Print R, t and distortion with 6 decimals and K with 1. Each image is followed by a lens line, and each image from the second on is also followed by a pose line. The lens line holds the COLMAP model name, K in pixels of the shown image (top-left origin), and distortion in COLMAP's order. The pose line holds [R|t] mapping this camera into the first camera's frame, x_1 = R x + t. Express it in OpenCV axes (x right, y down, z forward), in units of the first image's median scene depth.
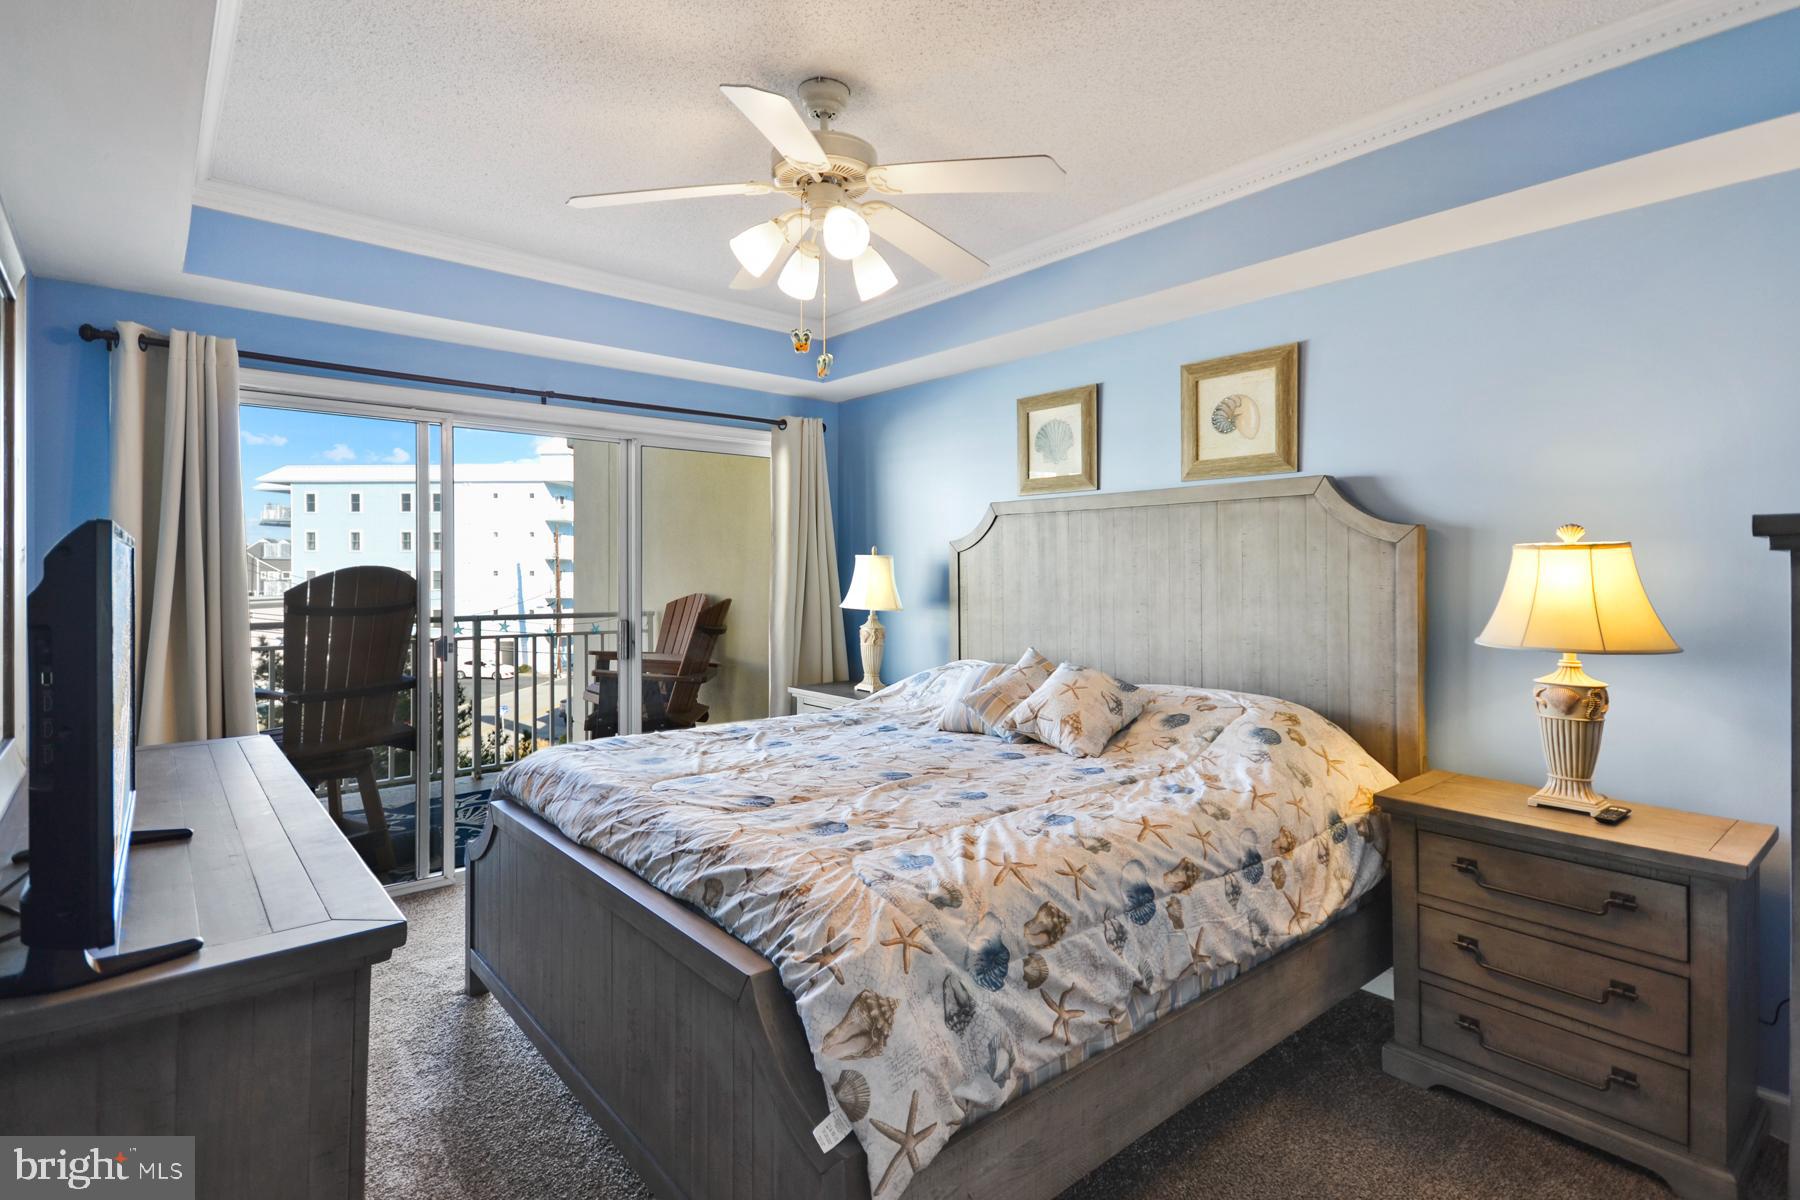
lens RADIAL K [[867.8, 0, 888.6], [0, 867.8, 582.9], [0, 0, 1]] dist [0.034388, -0.000079]
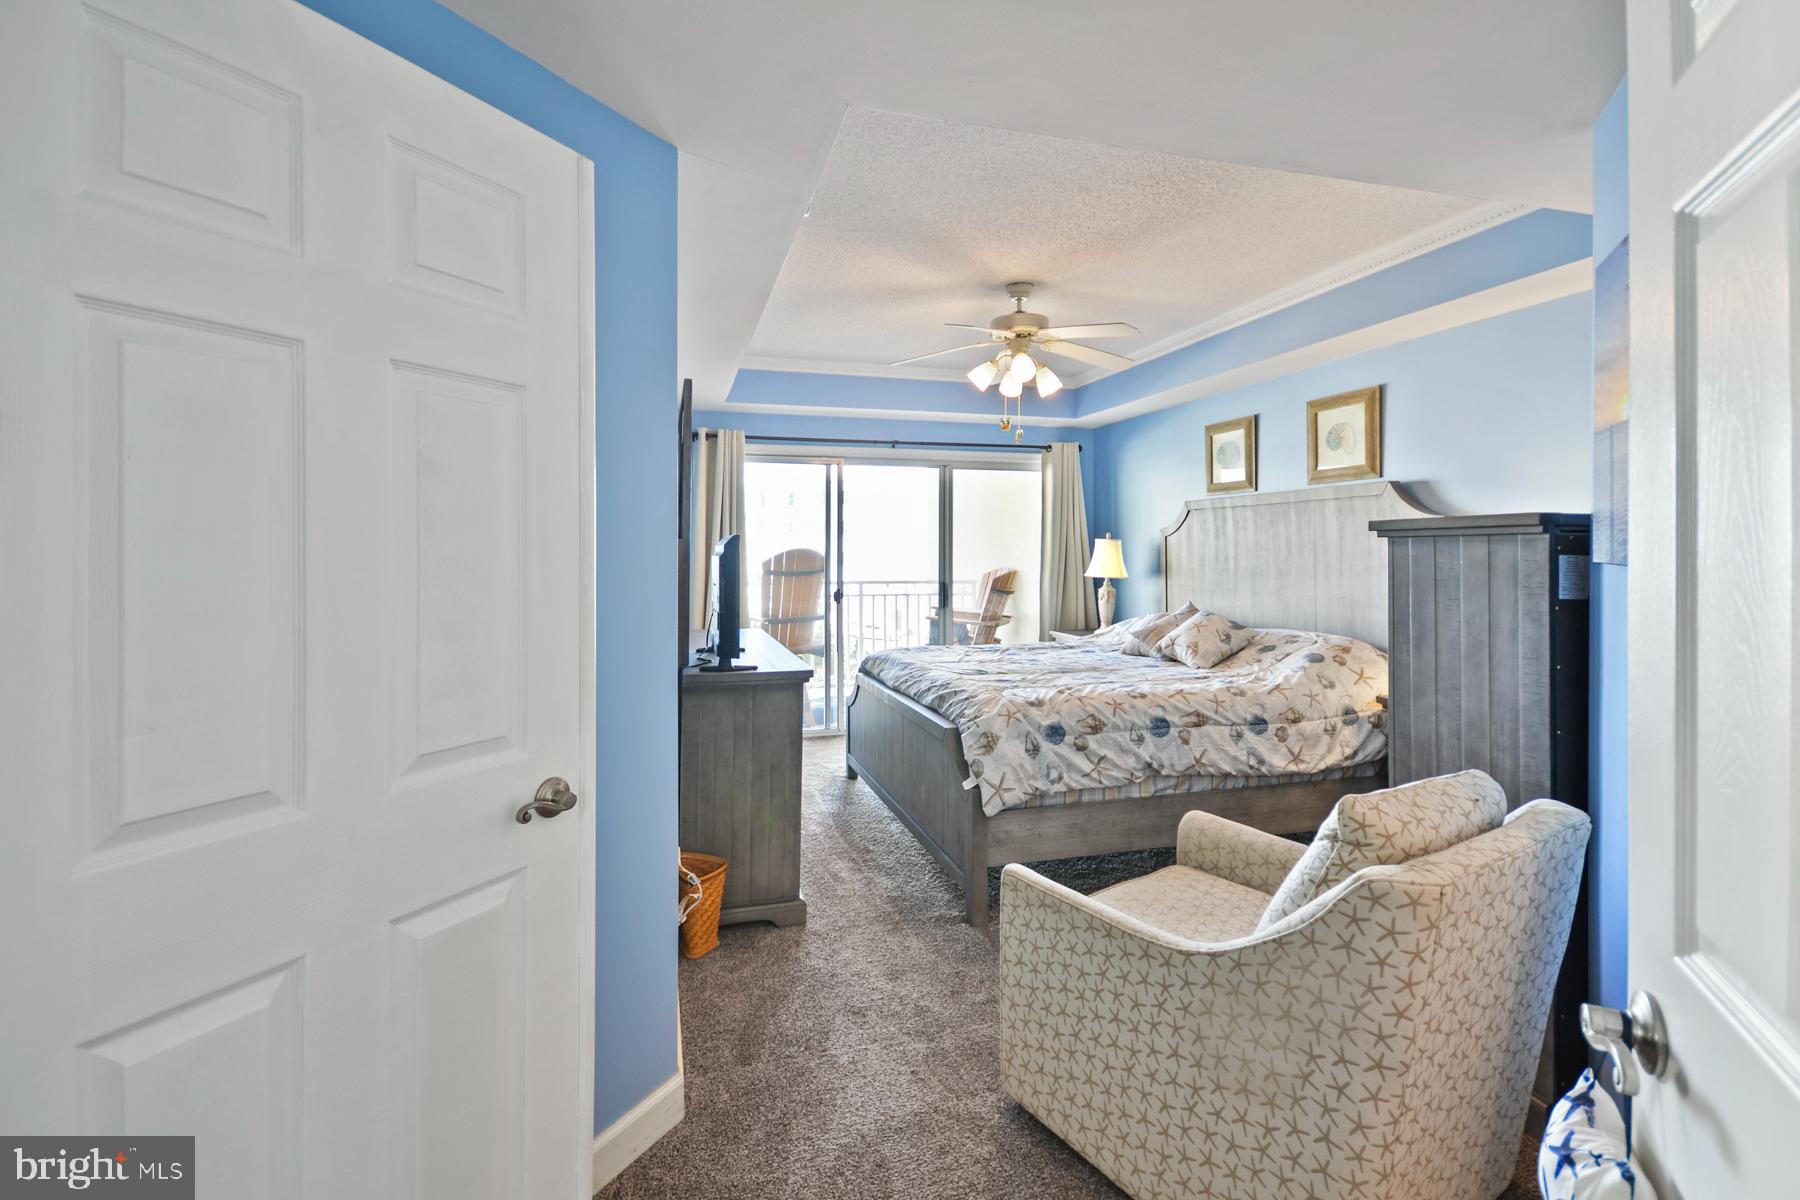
lens RADIAL K [[804.3, 0, 901.7], [0, 804.3, 559.8], [0, 0, 1]] dist [0.021870, -0.008111]
pose [[0.917478, 0.002290, -0.397780, 0.302748], [-0.003987, 0.999986, -0.003439, 0.011696], [0.397767, 0.004741, 0.917474, -0.517067]]
